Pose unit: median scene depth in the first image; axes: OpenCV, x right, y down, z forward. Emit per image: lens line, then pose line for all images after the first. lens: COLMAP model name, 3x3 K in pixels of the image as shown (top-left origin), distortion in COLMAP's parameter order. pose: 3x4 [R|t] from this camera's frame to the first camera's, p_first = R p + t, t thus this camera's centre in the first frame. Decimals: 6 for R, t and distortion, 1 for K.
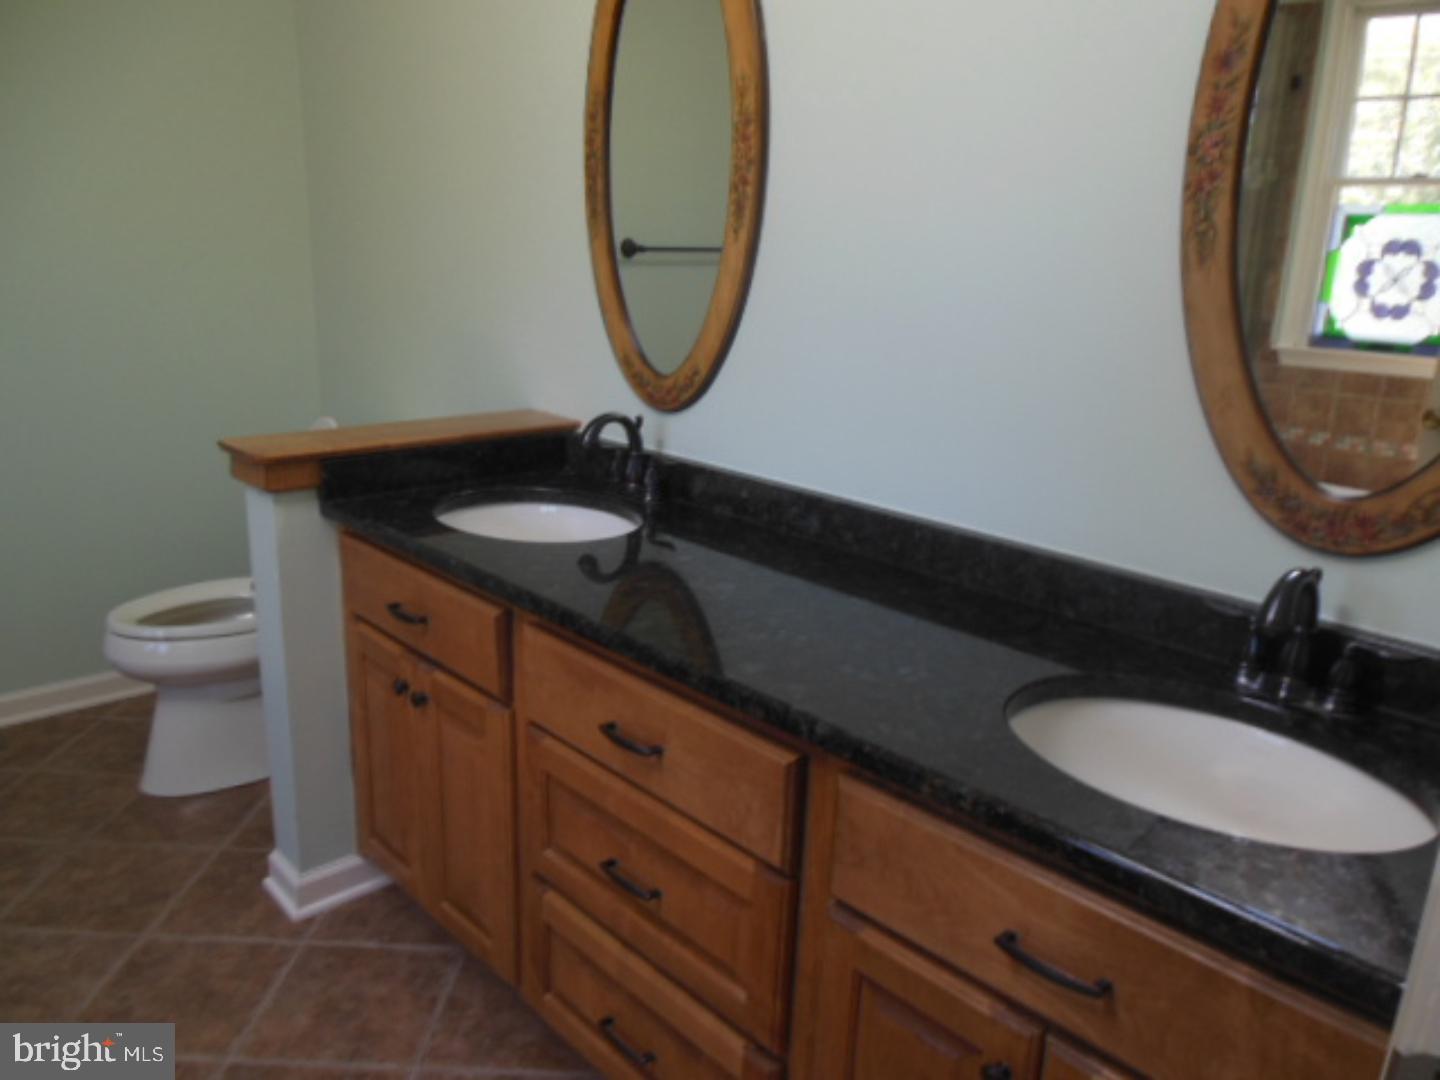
lens RADIAL K [[1089.5, 0, 717.5], [0, 1089.5, 530.8], [0, 0, 1]] dist [-0.000514, -0.001539]
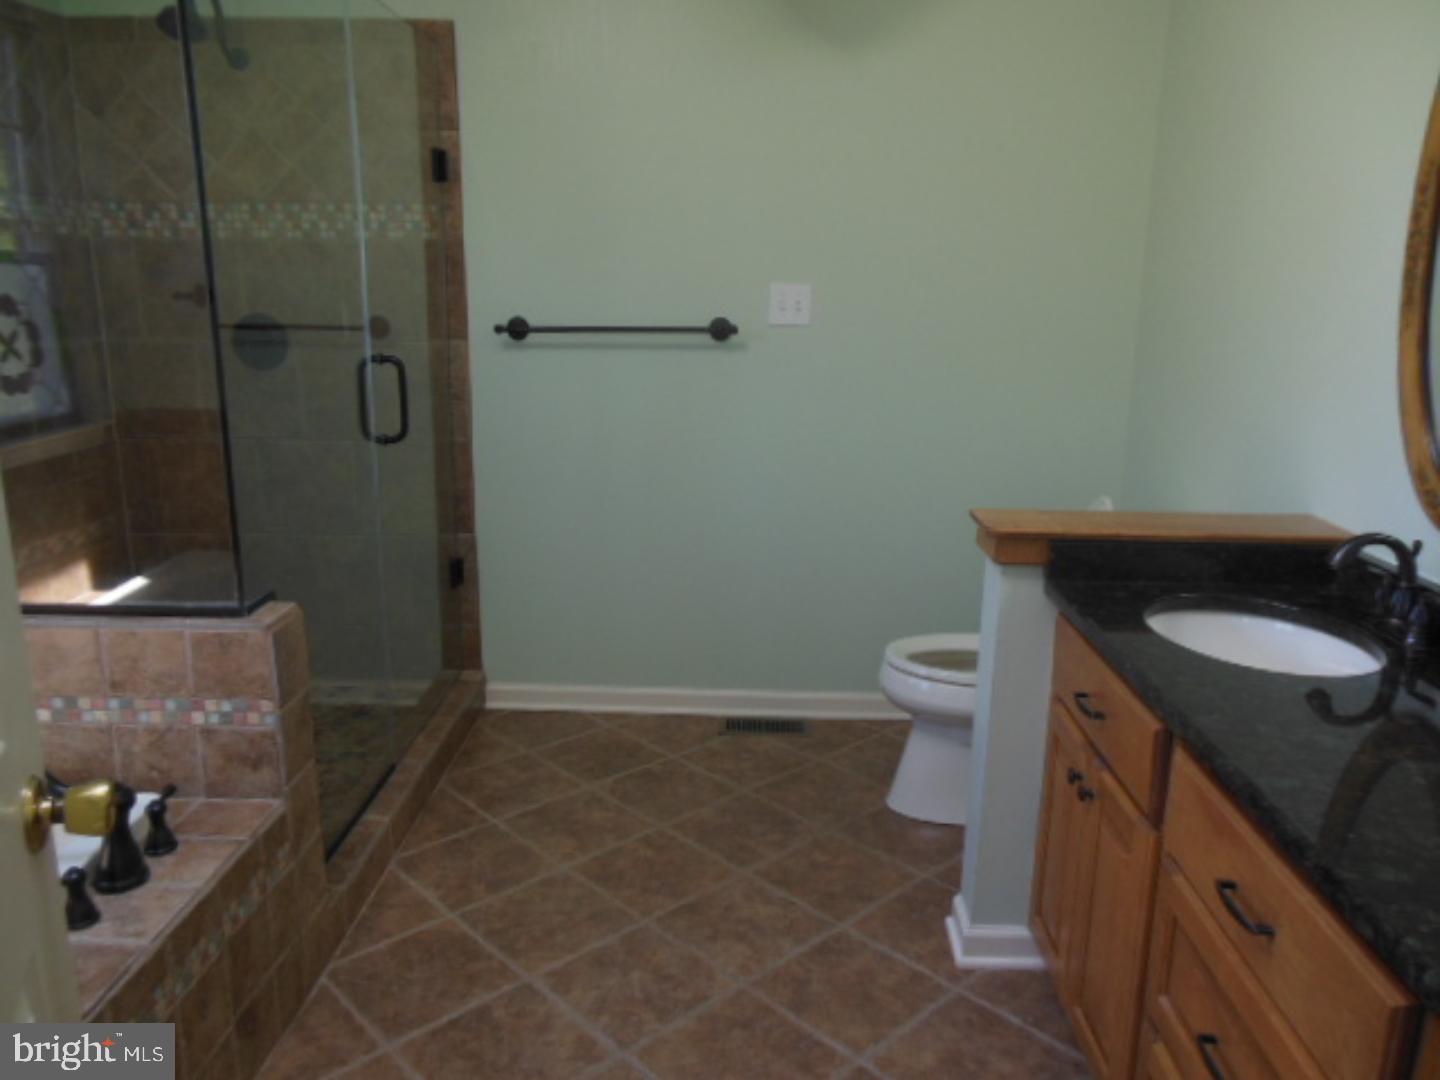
lens RADIAL K [[1082.1, 0, 720.0], [0, 1082.1, 540.0], [0, 0, 1]] dist [0.000808, 0.008009]
pose [[0.716210, 0.136278, -0.684449, 0.111858], [-0.174018, 0.984644, 0.013956, -0.024188], [0.675841, 0.109111, 0.728927, 0.033928]]
